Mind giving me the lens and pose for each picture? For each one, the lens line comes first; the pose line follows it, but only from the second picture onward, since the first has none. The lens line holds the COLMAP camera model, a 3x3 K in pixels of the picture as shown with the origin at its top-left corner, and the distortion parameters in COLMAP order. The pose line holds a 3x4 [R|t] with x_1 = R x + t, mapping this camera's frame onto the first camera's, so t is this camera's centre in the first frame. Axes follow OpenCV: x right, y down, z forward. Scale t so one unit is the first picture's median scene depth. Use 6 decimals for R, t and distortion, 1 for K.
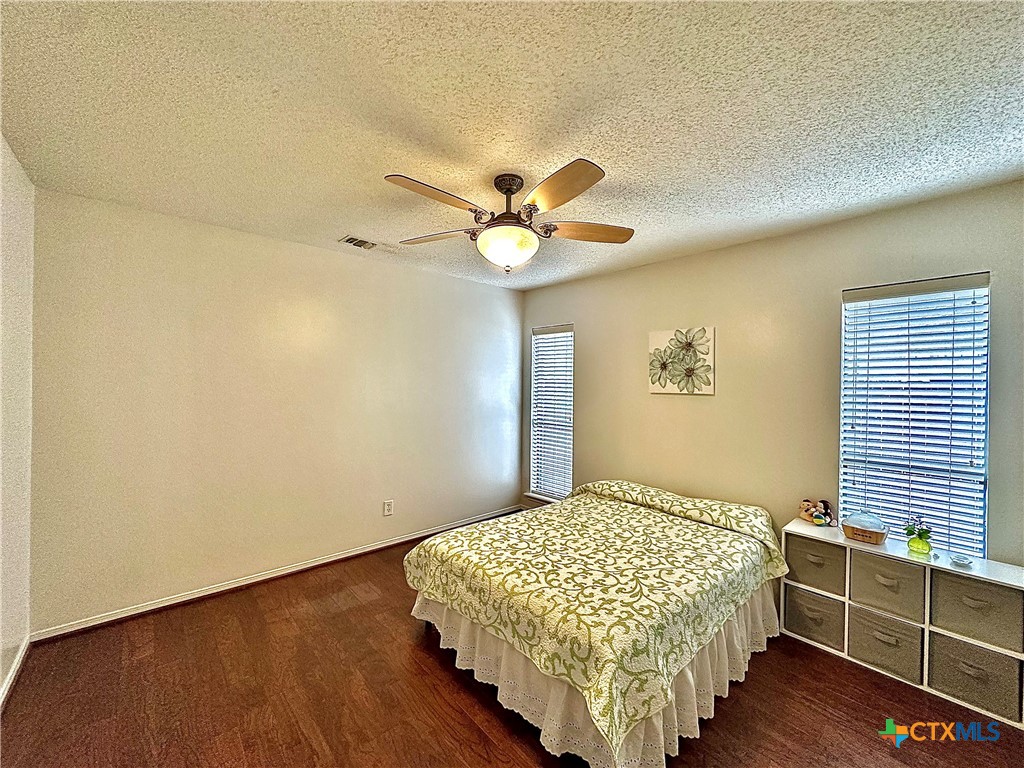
lens RADIAL K [[406.8, 0, 512.0], [0, 406.8, 384.0], [0, 0, 1]] dist [-0.001749, 0.000126]
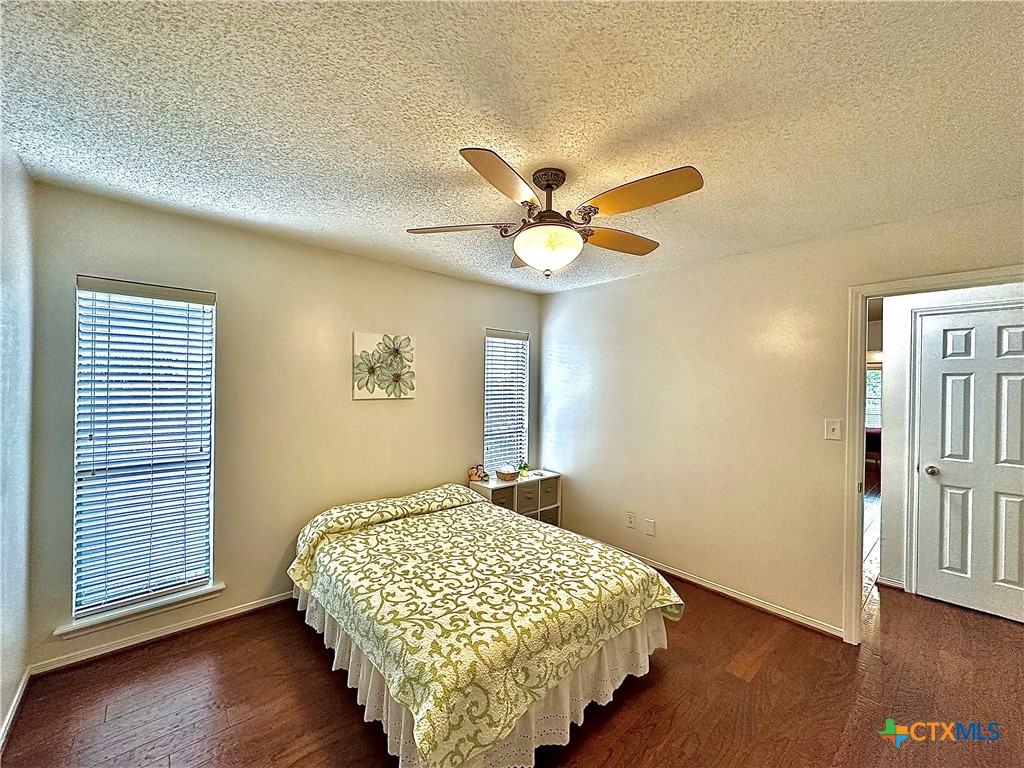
lens RADIAL K [[406.8, 0, 512.0], [0, 406.8, 384.0], [0, 0, 1]] dist [-0.001749, 0.000126]
pose [[0.000810, -0.014753, 0.999891, -0.857046], [-0.013361, 0.999802, 0.014762, -0.045670], [-0.999910, -0.013371, 0.000613, 1.005507]]
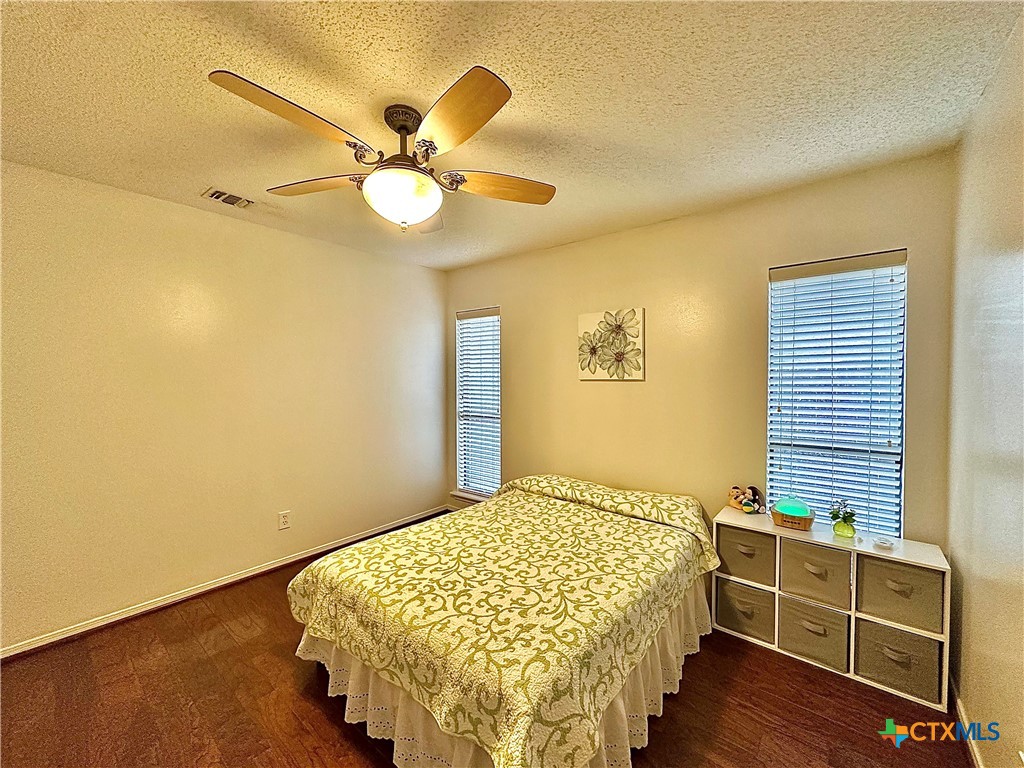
lens RADIAL K [[406.8, 0, 512.0], [0, 406.8, 384.0], [0, 0, 1]] dist [-0.001749, 0.000126]
pose [[0.988833, -0.016556, 0.148102, 0.072285], [0.013954, 0.999730, 0.018588, 0.018458], [-0.148370, -0.016314, 0.988797, 0.151691]]
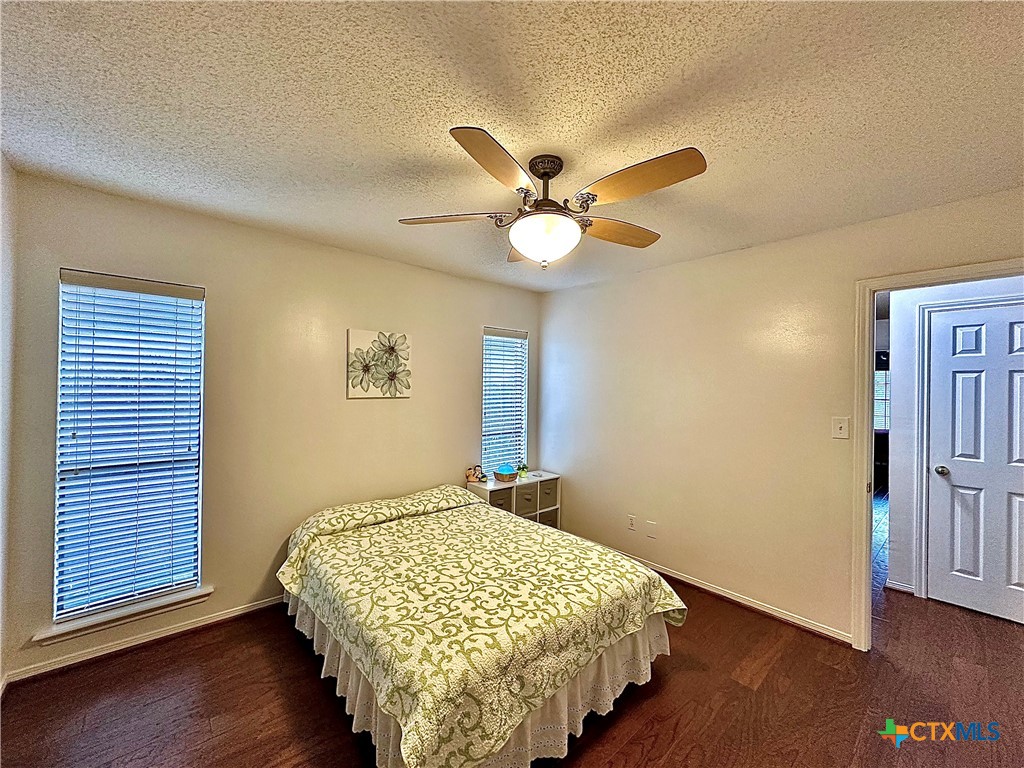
lens RADIAL K [[406.8, 0, 512.0], [0, 406.8, 384.0], [0, 0, 1]] dist [-0.001749, 0.000126]
pose [[0.003560, -0.007964, 0.999962, -0.825115], [-0.012656, 0.999888, 0.008008, -0.030291], [-0.999914, -0.012684, 0.003458, 0.993909]]
